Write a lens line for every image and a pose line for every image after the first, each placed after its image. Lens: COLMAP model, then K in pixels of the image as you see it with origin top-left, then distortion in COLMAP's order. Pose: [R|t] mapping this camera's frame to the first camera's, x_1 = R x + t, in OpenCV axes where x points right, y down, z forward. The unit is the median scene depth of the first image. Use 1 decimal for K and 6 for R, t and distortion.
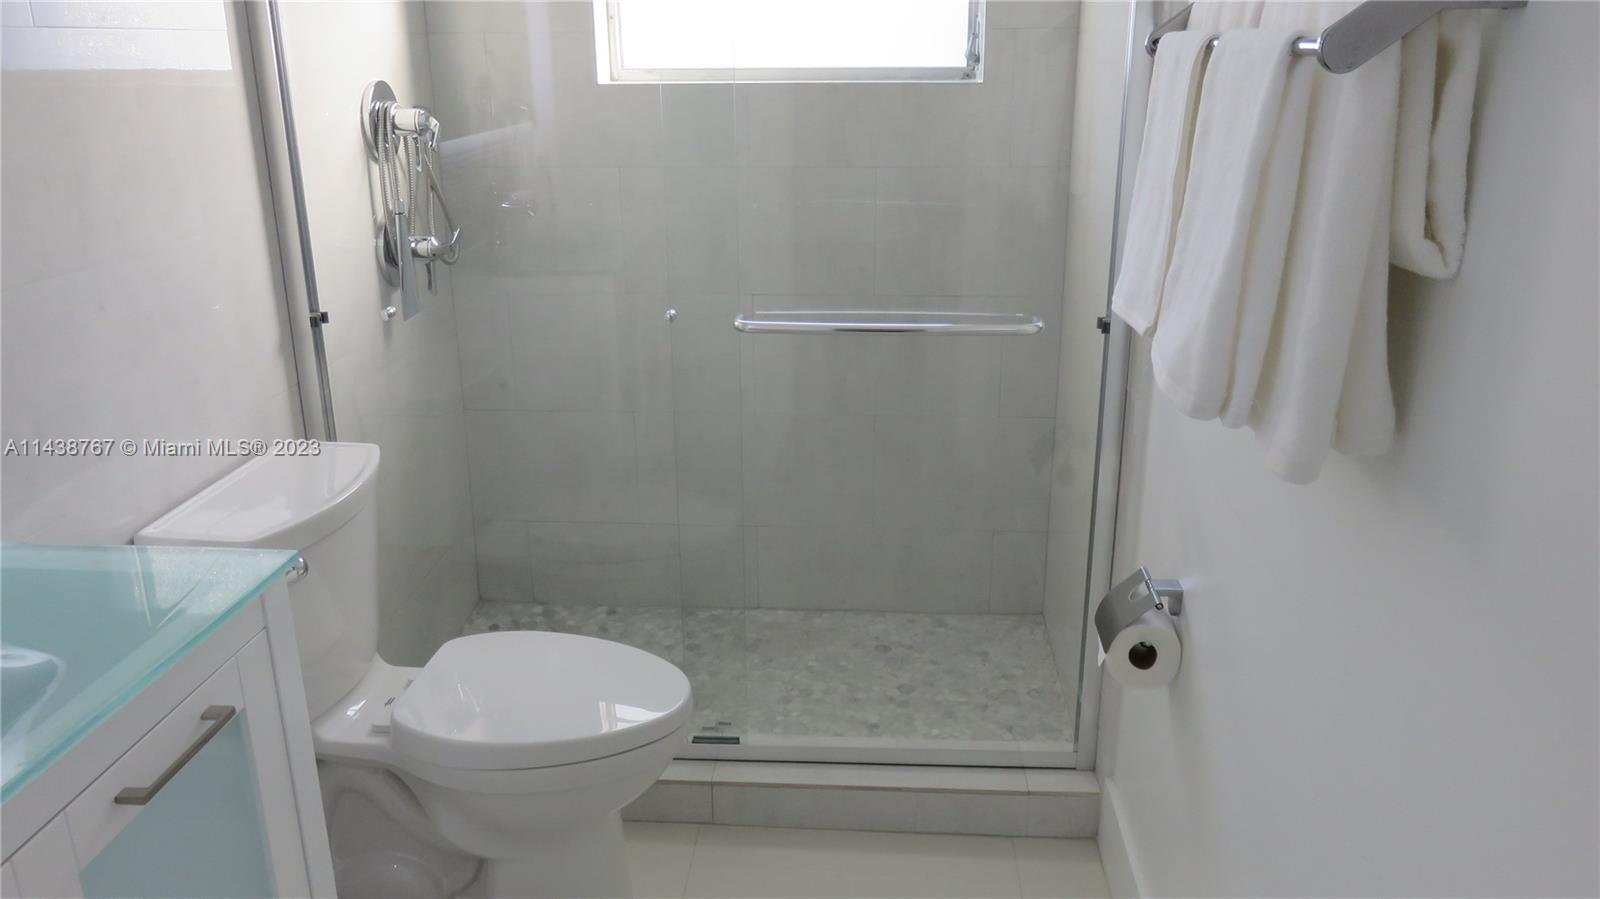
lens RADIAL K [[1204.3, 0, 810.1], [0, 1204.3, 441.4], [0, 0, 1]] dist [-0.007511, -0.002921]
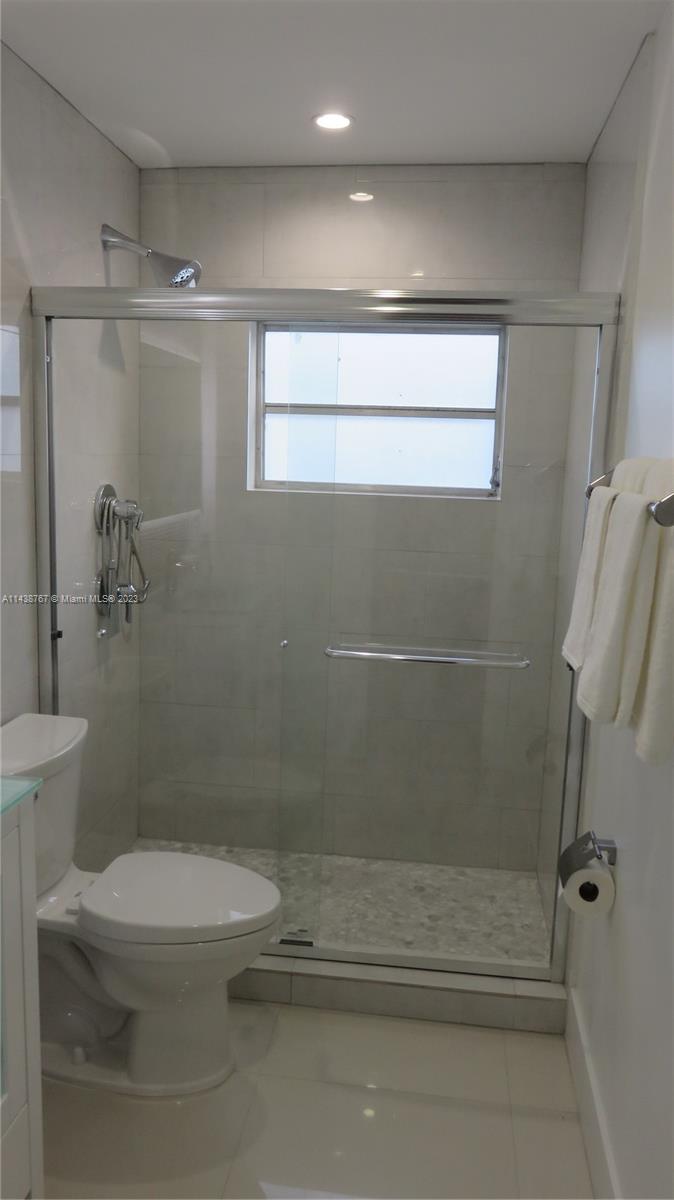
lens RADIAL K [[903.2, 0, 325.0], [0, 903.2, 593.9], [0, 0, 1]] dist [-0.007511, -0.002921]
pose [[0.996233, 0.045386, -0.073889, 0.014820], [-0.056813, 0.985359, -0.160748, 0.010980], [0.065511, 0.164341, 0.984226, -0.109652]]
